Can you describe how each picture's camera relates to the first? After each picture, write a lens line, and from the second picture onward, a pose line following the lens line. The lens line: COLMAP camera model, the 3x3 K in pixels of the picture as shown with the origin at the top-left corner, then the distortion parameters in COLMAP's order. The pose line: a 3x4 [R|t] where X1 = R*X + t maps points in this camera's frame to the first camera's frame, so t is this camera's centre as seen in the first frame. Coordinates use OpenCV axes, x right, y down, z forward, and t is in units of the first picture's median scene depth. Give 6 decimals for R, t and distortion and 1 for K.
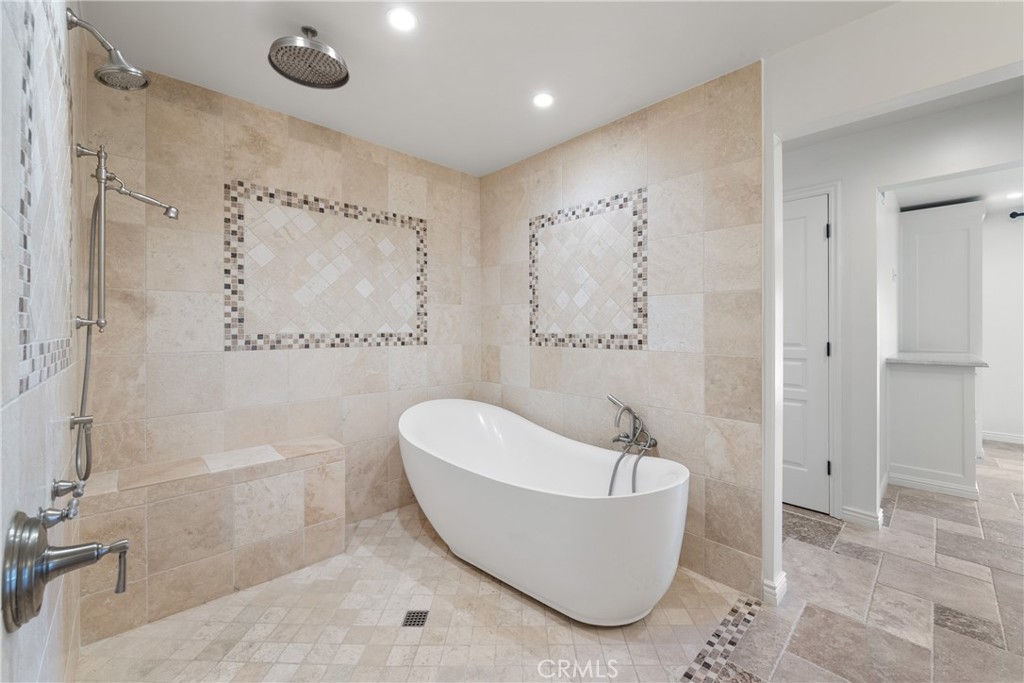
lens RADIAL K [[410.4, 0, 520.3], [0, 410.4, 327.4], [0, 0, 1]] dist [-0.000966, -0.001162]
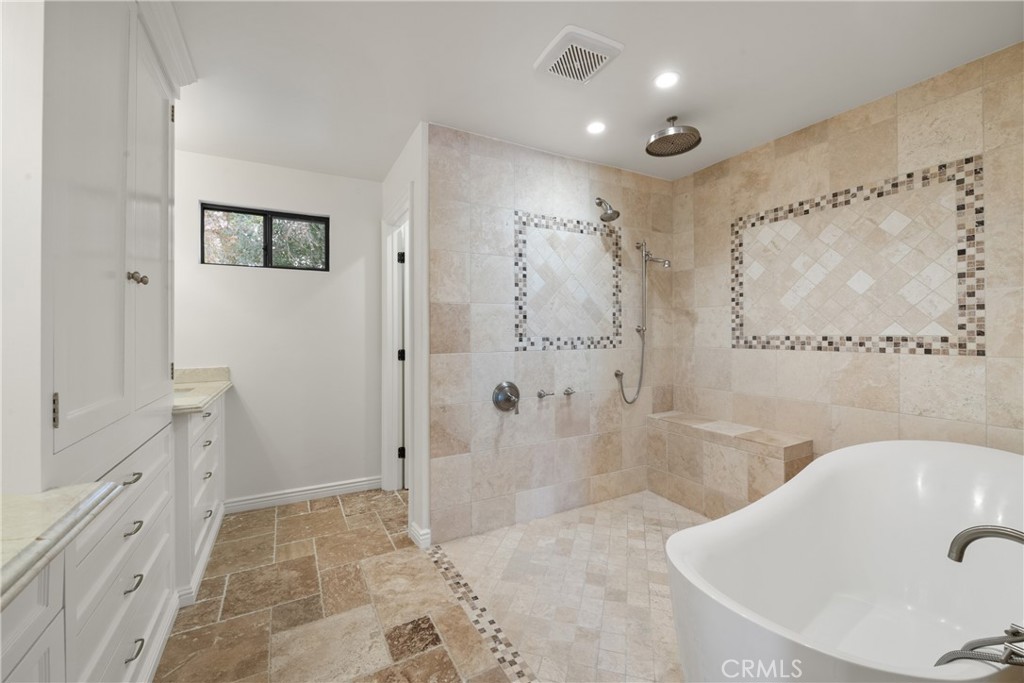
lens RADIAL K [[410.4, 0, 512.2], [0, 410.4, 336.2], [0, 0, 1]] dist [-0.000966, -0.001162]
pose [[-0.273398, 0.005423, -0.961886, 0.651945], [0.003847, 0.999982, 0.004544, 0.008251], [0.961893, -0.002458, -0.273414, 0.568675]]
